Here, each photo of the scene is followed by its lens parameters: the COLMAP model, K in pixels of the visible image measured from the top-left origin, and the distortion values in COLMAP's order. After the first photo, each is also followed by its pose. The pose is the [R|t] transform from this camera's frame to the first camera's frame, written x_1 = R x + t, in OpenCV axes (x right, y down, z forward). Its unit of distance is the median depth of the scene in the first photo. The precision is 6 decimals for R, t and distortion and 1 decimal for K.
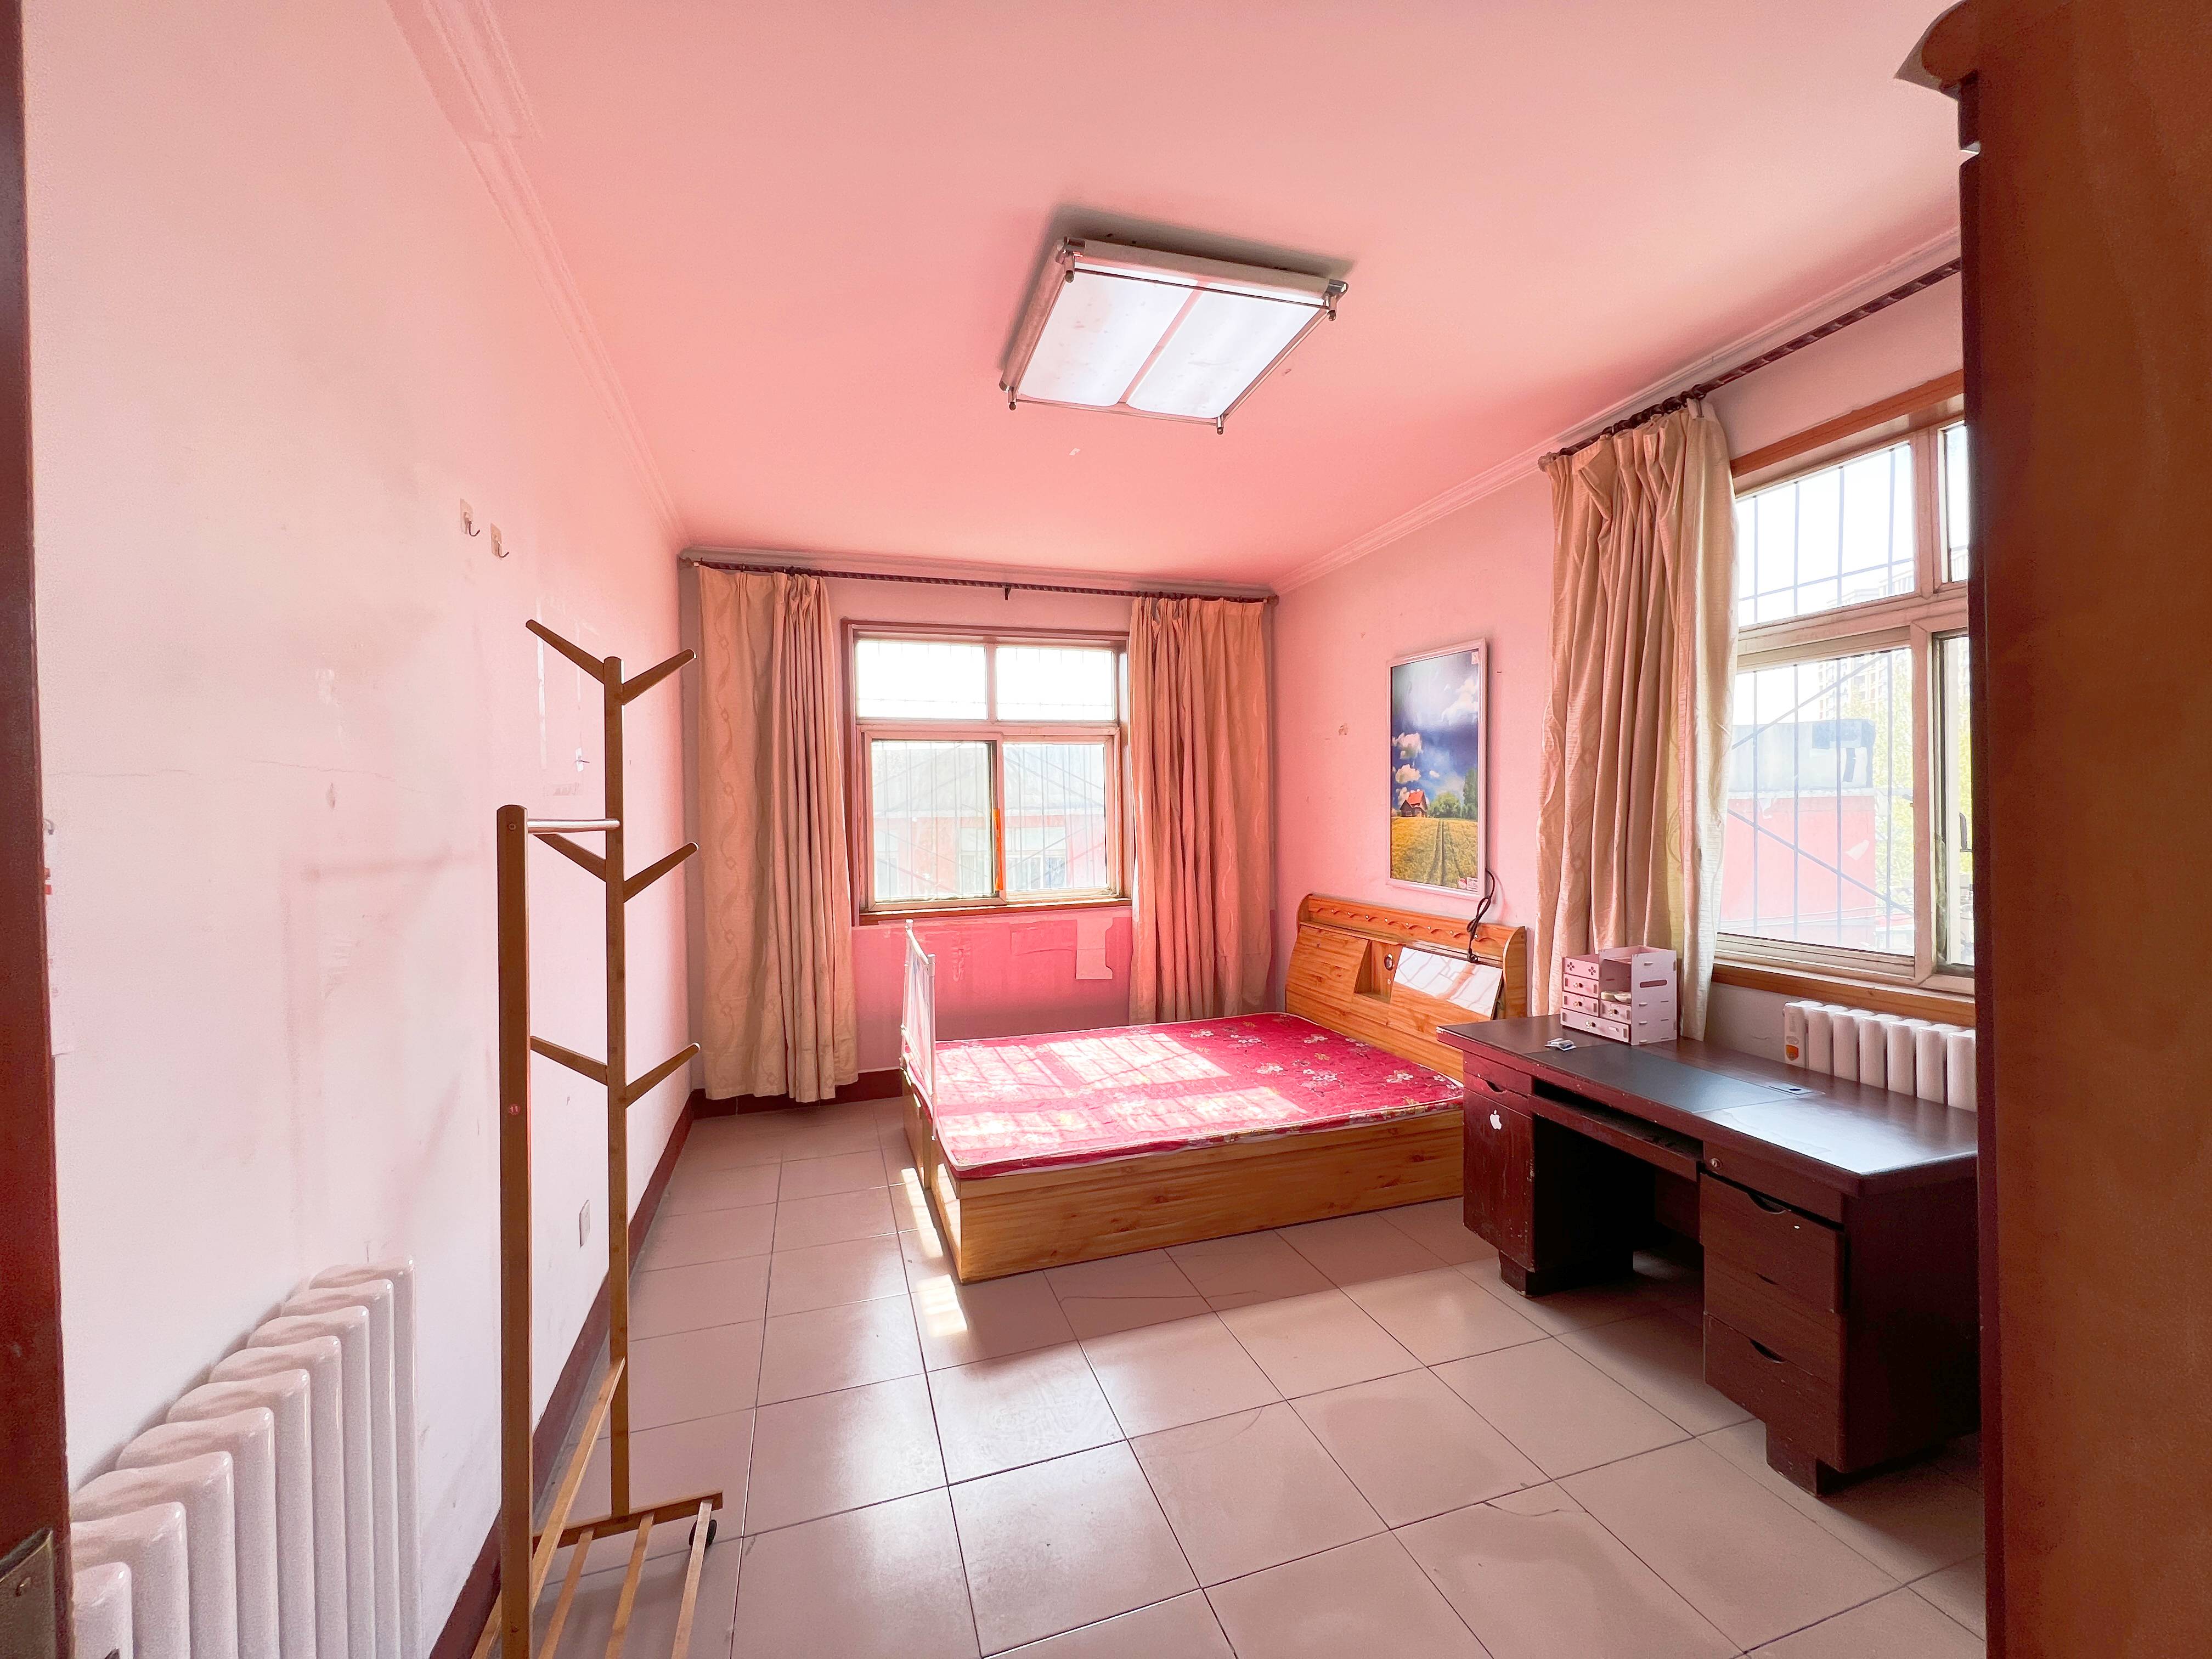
lens RADIAL K [[906.2, 0, 1106.0], [0, 906.2, 829.5], [0, 0, 1]] dist [-0.000410, -0.000050]
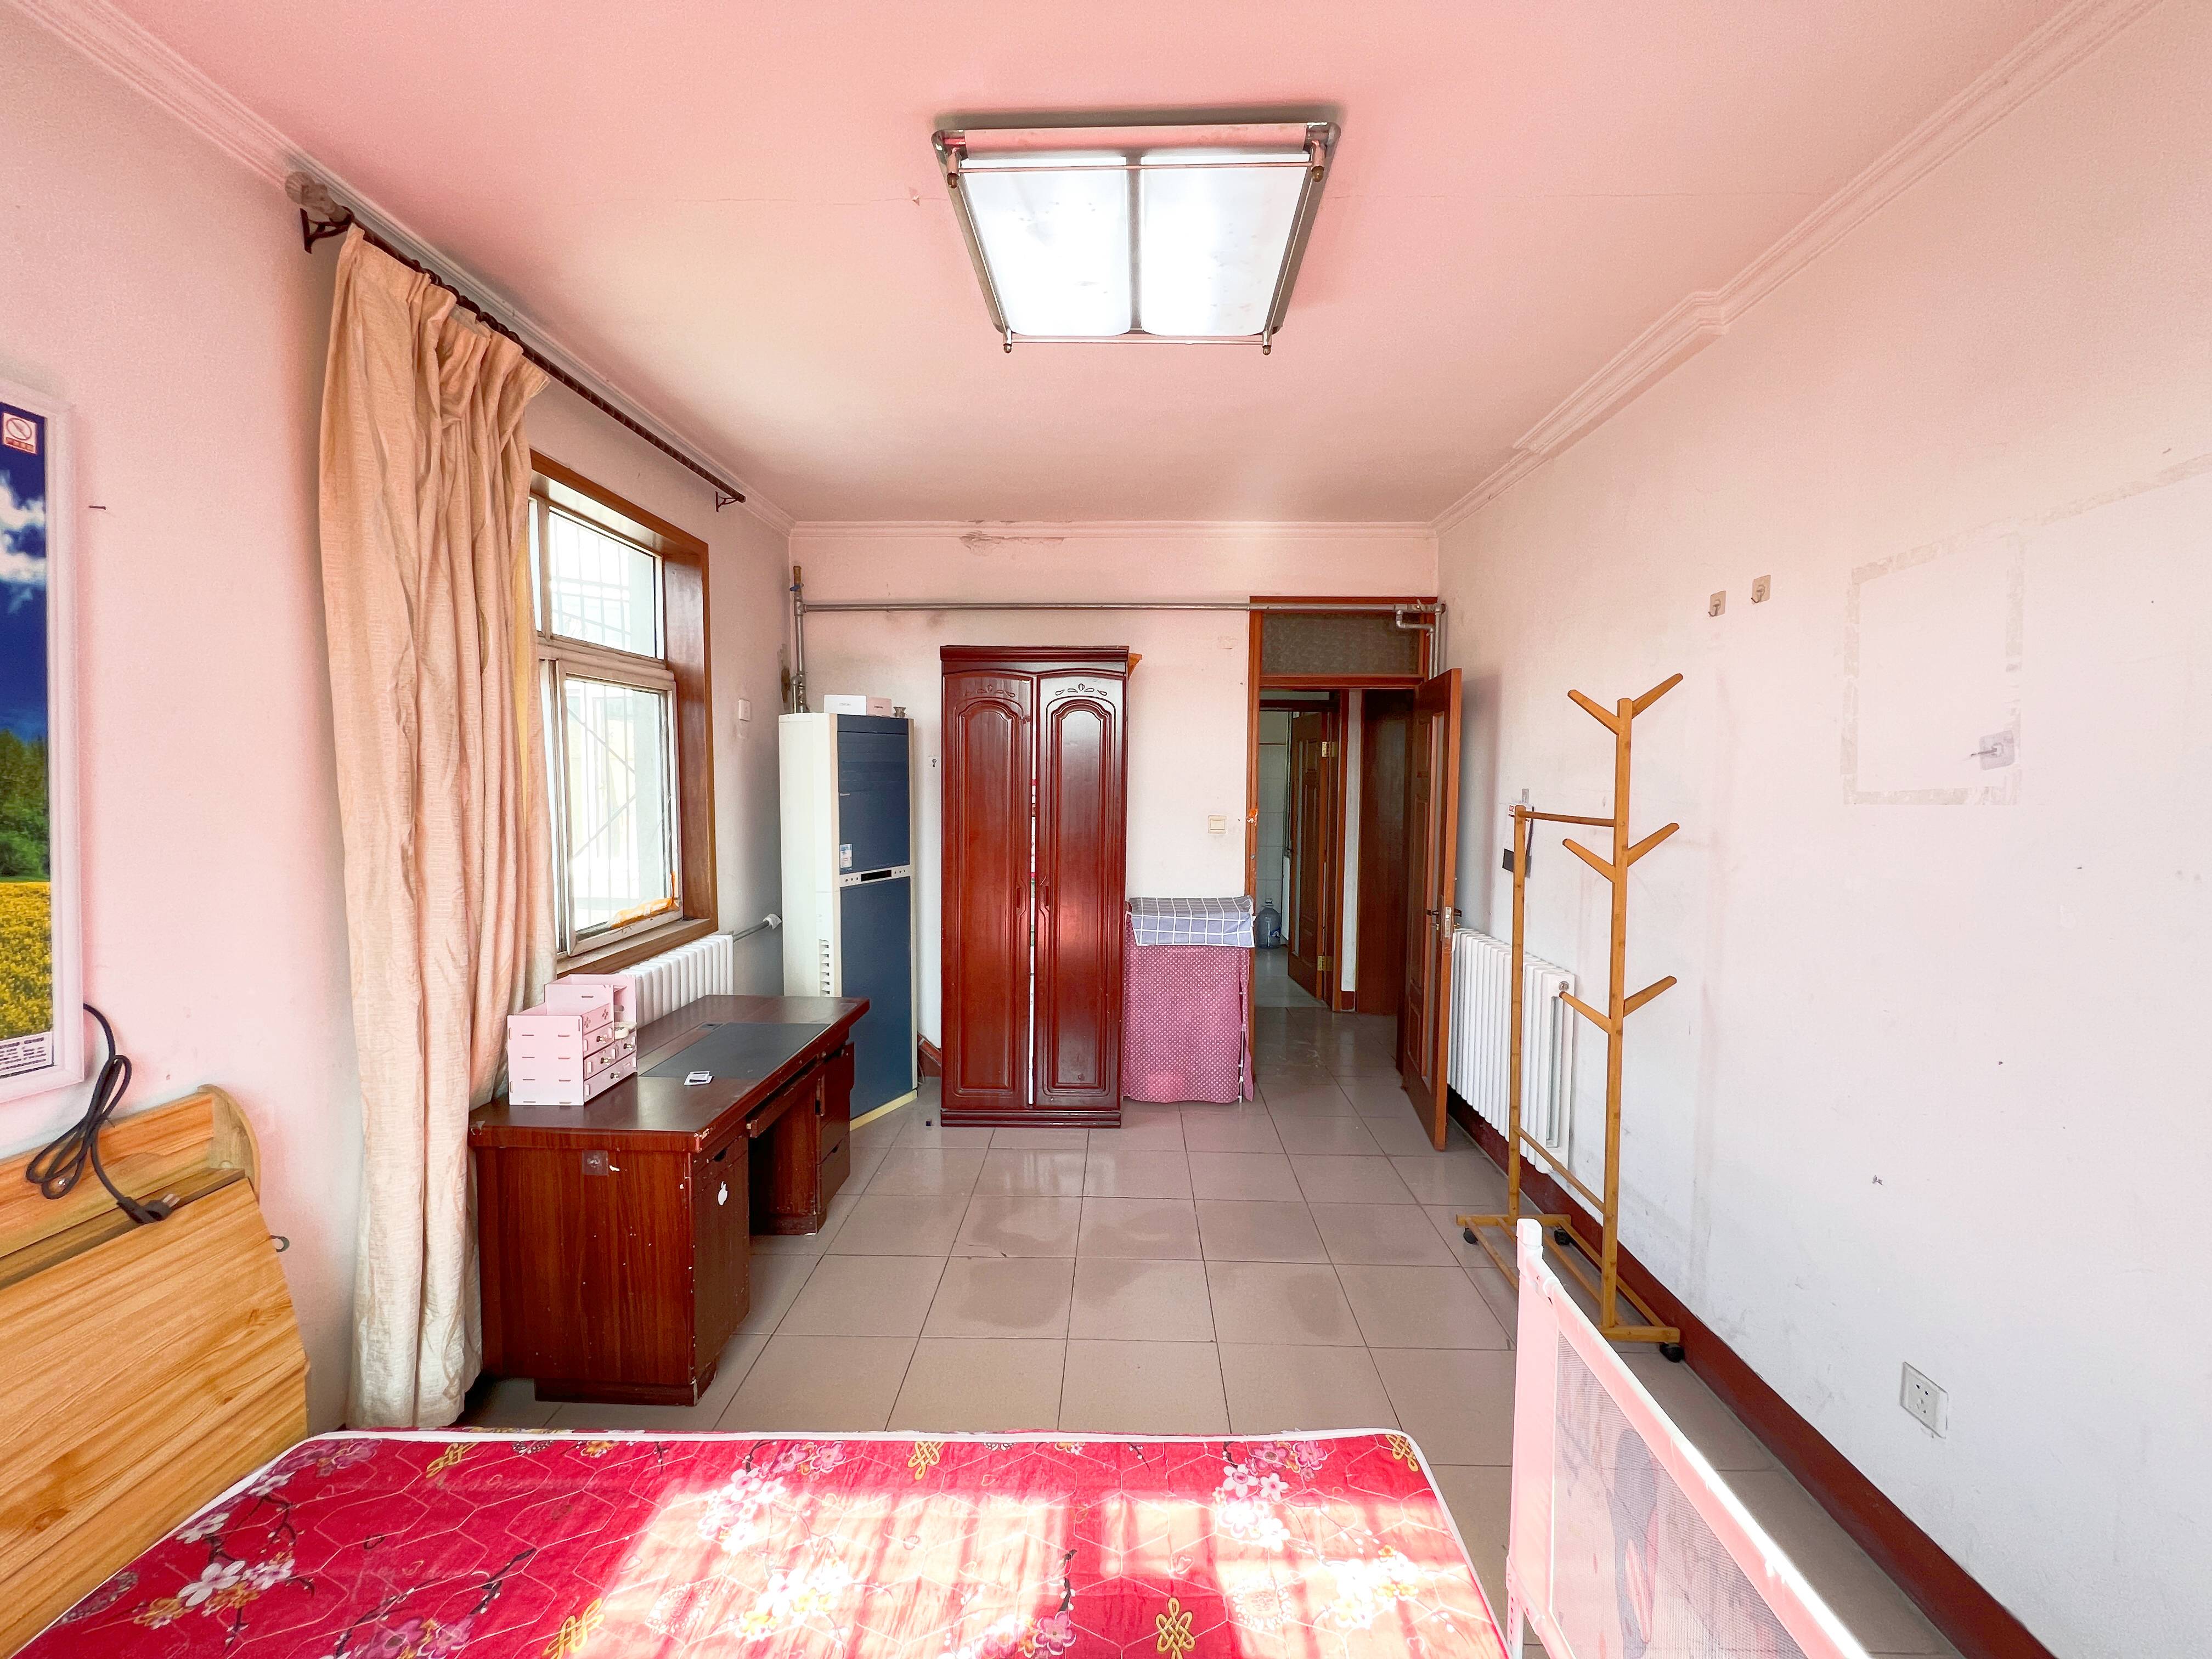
lens RADIAL K [[906.2, 0, 1106.0], [0, 906.2, 829.5], [0, 0, 1]] dist [-0.000410, -0.000050]
pose [[-0.938017, -0.026063, 0.345609, -0.147289], [0.014150, 0.993457, 0.113324, -0.075926], [-0.346301, 0.111191, -0.931511, 1.371953]]
